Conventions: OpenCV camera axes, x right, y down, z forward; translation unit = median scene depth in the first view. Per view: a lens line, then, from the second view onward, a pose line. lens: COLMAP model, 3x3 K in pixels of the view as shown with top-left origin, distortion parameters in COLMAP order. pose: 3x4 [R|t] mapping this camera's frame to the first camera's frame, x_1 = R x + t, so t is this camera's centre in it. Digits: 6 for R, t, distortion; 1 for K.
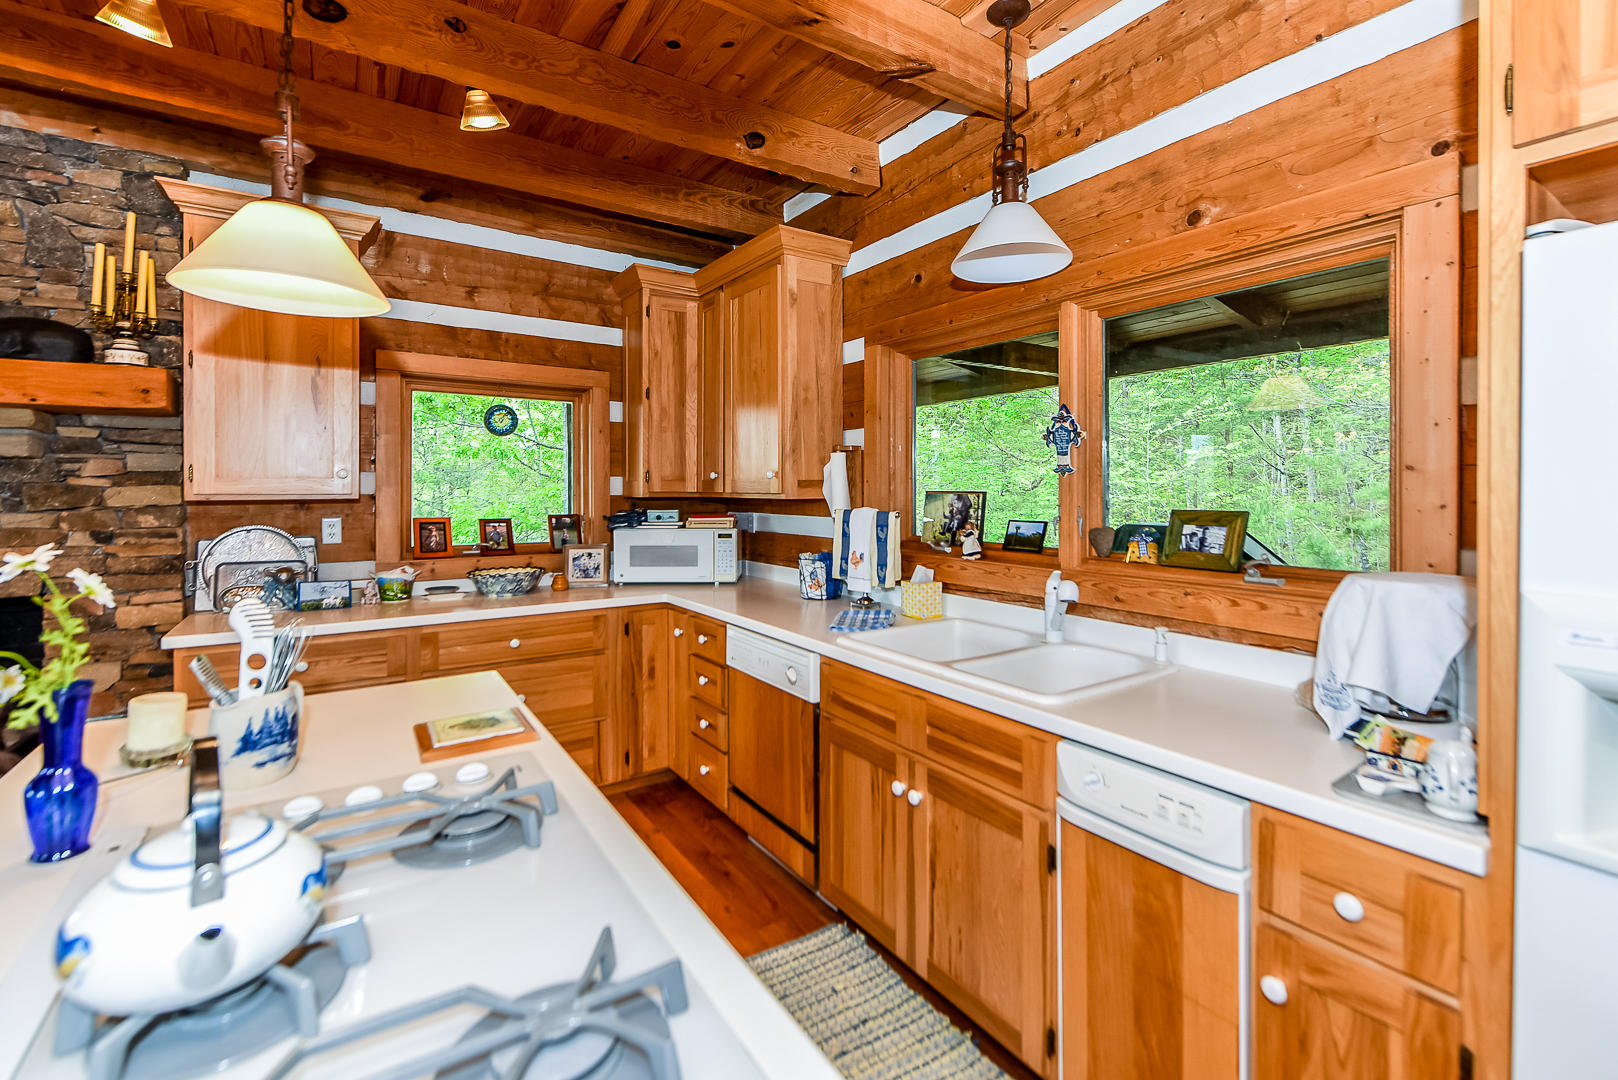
lens RADIAL K [[735.6, 0, 863.9], [0, 735.6, 494.9], [0, 0, 1]] dist [-0.000718, -0.001230]
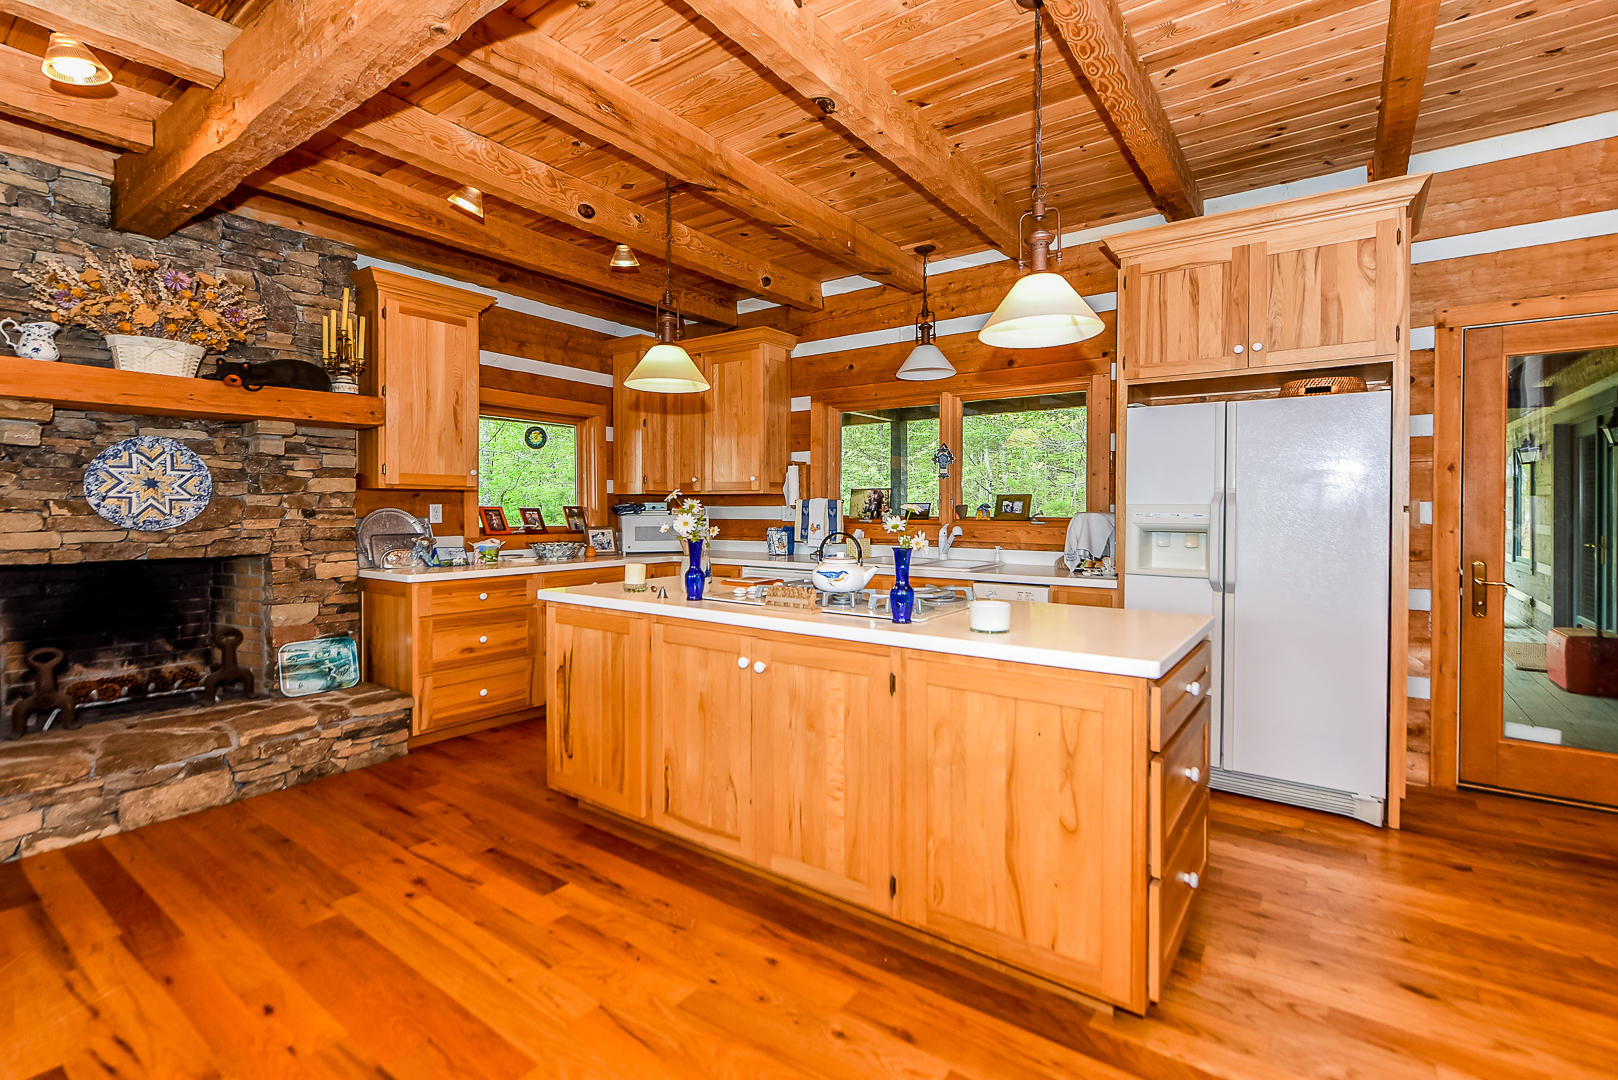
lens RADIAL K [[735.6, 0, 820.4], [0, 735.6, 518.4], [0, 0, 1]] dist [-0.000718, -0.001230]
pose [[0.950801, 0.000432, 0.309801, -0.522337], [-0.000994, 0.999998, 0.001655, 0.061569], [-0.309800, -0.001882, 0.950800, -0.623925]]
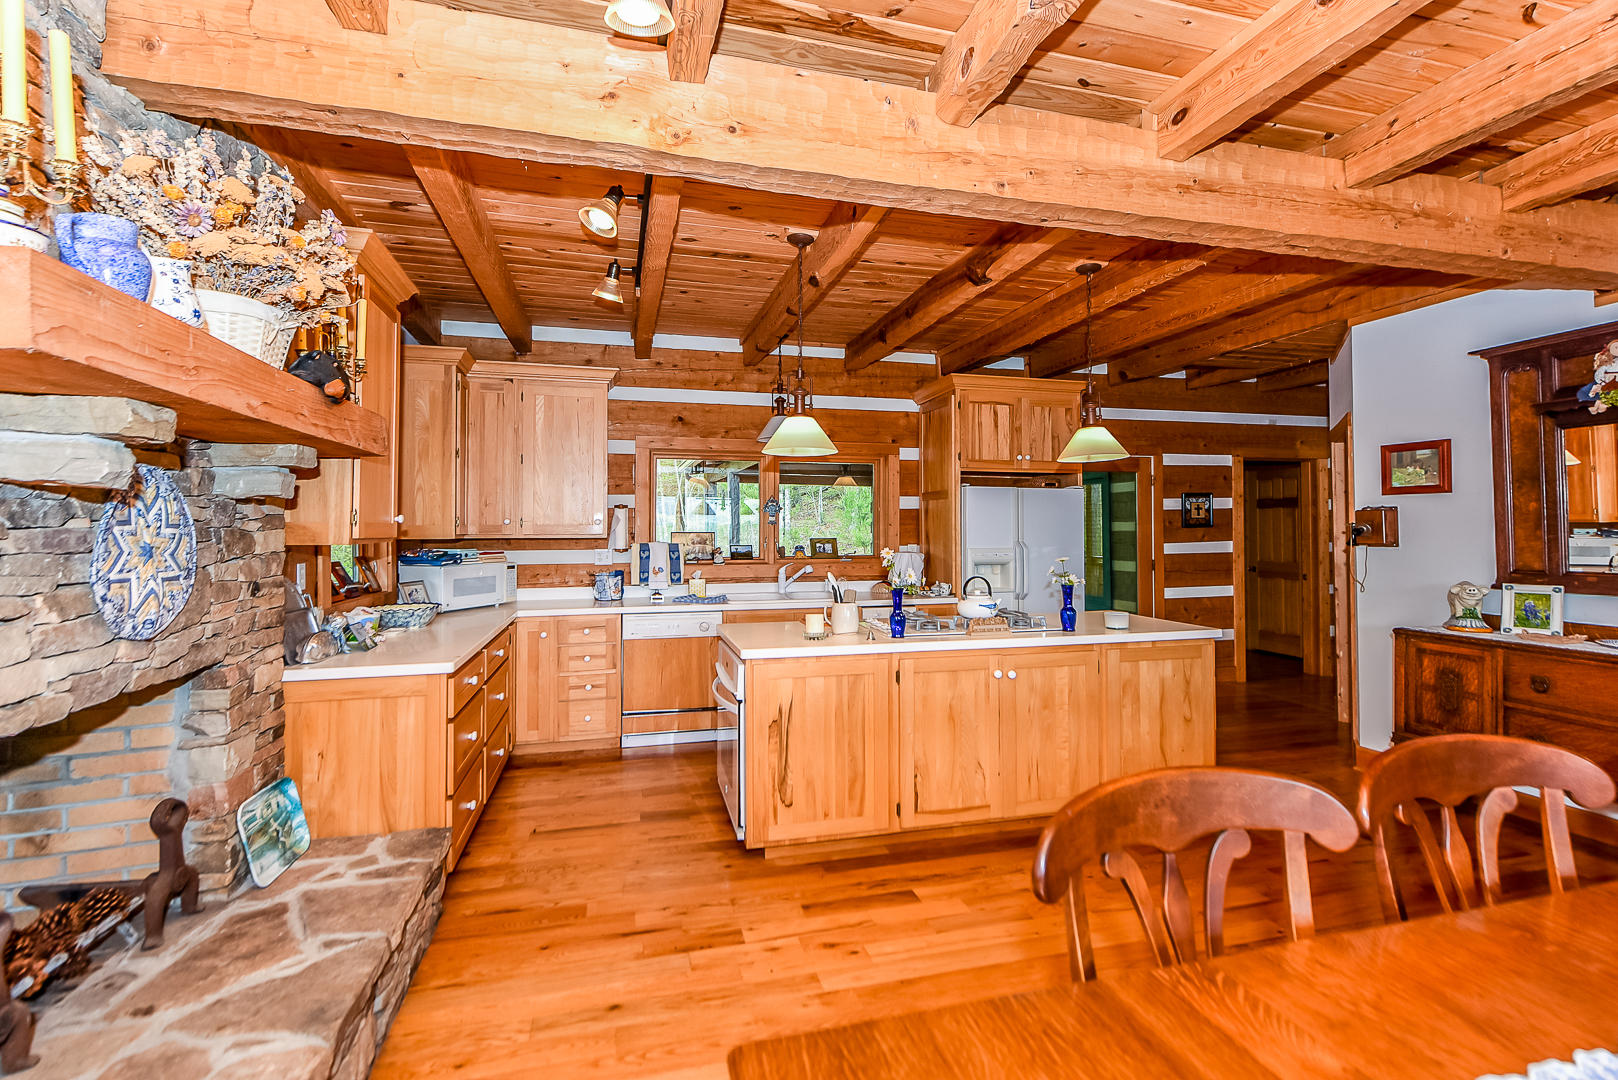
lens RADIAL K [[735.6, 0, 811.5], [0, 735.6, 515.8], [0, 0, 1]] dist [-0.000718, -0.001230]
pose [[0.359175, 0.019337, 0.933070, -1.501207], [0.010945, 0.999629, -0.024930, 0.003727], [-0.933206, 0.019167, 0.358830, 0.017789]]
